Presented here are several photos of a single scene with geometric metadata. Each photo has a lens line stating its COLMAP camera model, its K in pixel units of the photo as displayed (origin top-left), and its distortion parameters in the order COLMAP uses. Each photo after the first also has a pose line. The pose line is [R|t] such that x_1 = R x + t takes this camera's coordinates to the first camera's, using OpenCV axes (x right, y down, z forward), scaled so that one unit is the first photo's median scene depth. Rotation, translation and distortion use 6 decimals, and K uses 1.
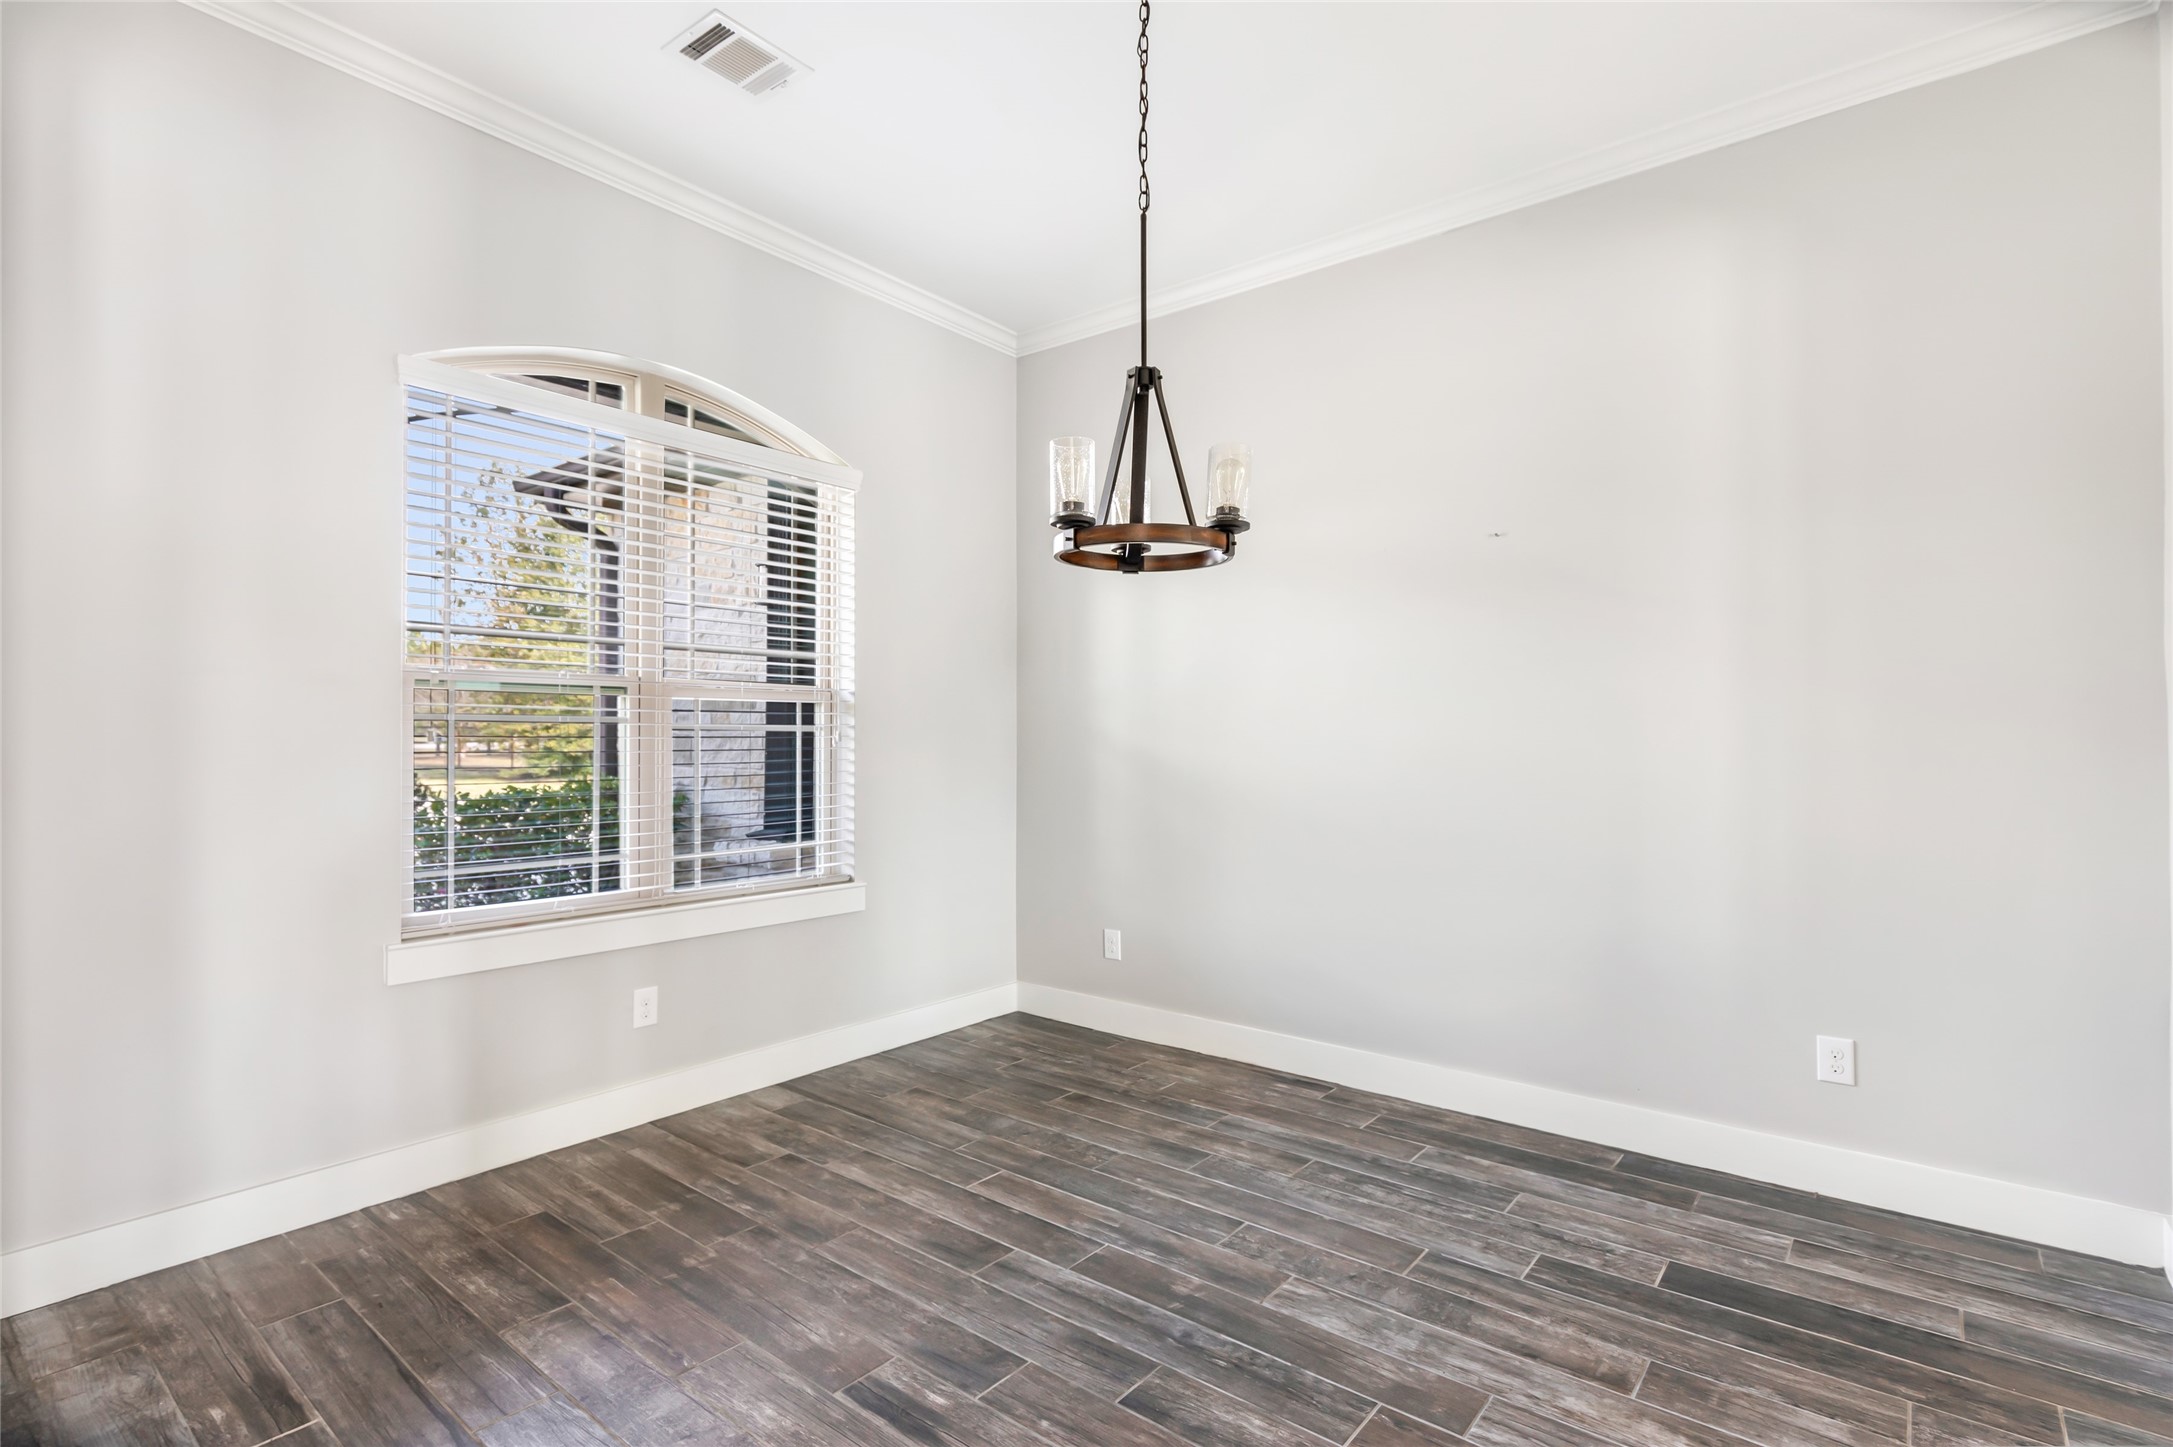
lens RADIAL K [[1028.4, 0, 1091.1], [0, 1028.4, 726.7], [0, 0, 1]] dist [0.004161, -0.001186]
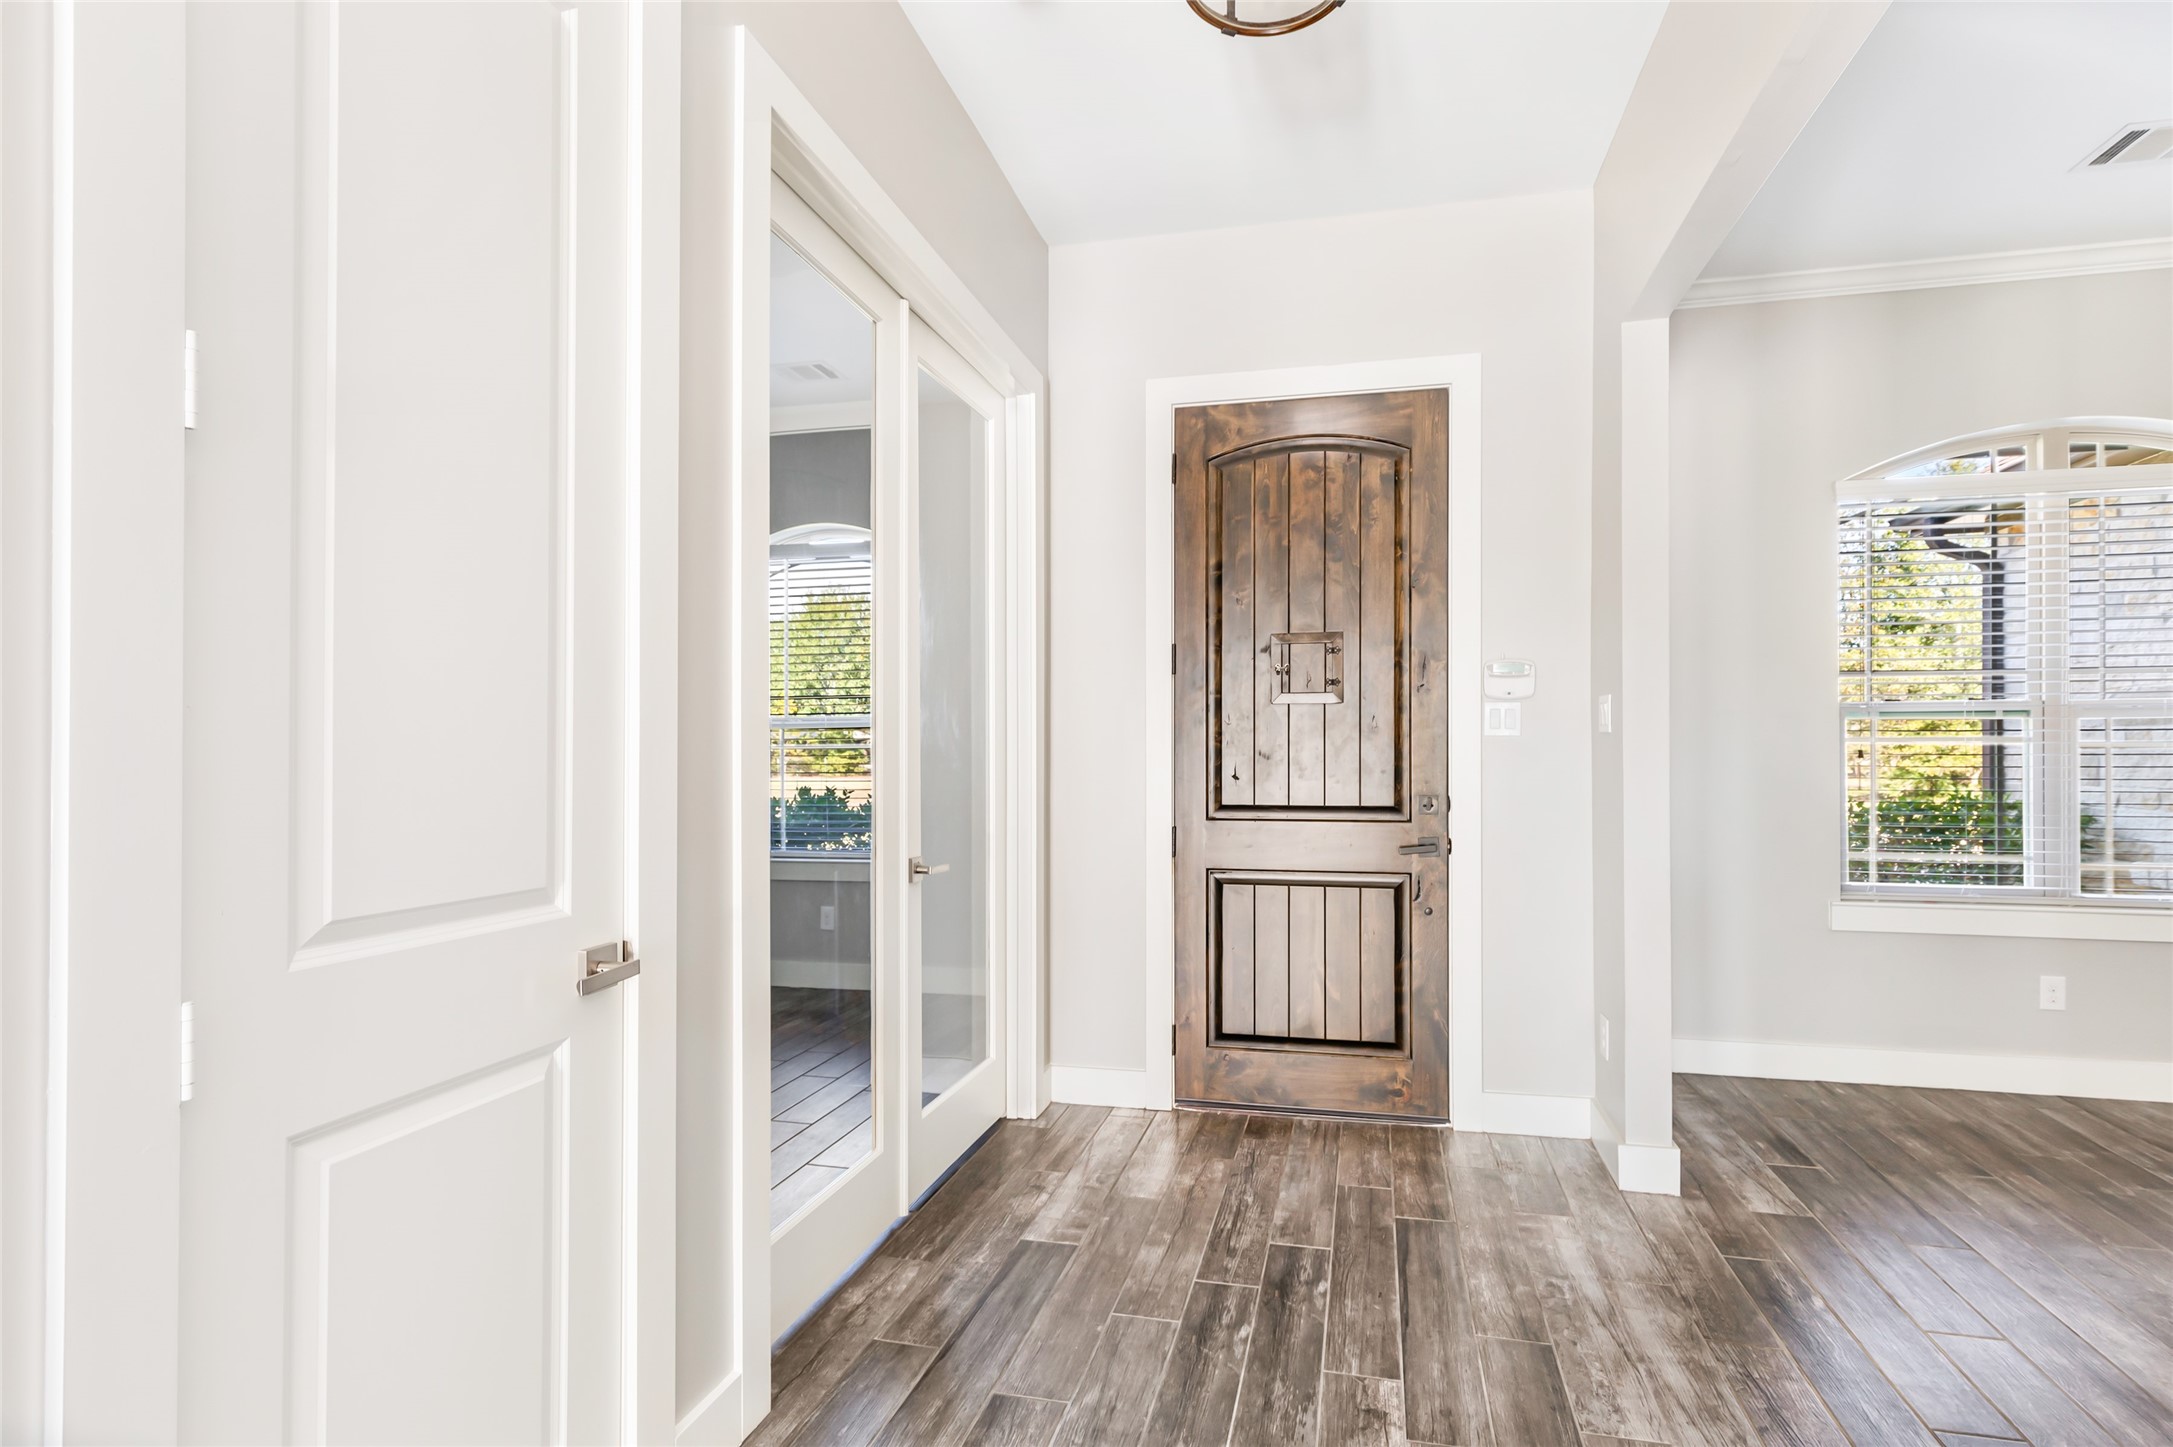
lens RADIAL K [[1010.4, 0, 1182.9], [0, 1010.4, 756.5], [0, 0, 1]] dist [0.007483, 0.000350]
pose [[0.451868, -0.001519, -0.892084, 0.155597], [0.010945, 0.999933, 0.003841, -0.001760], [0.892018, -0.011500, 0.451854, -0.416894]]
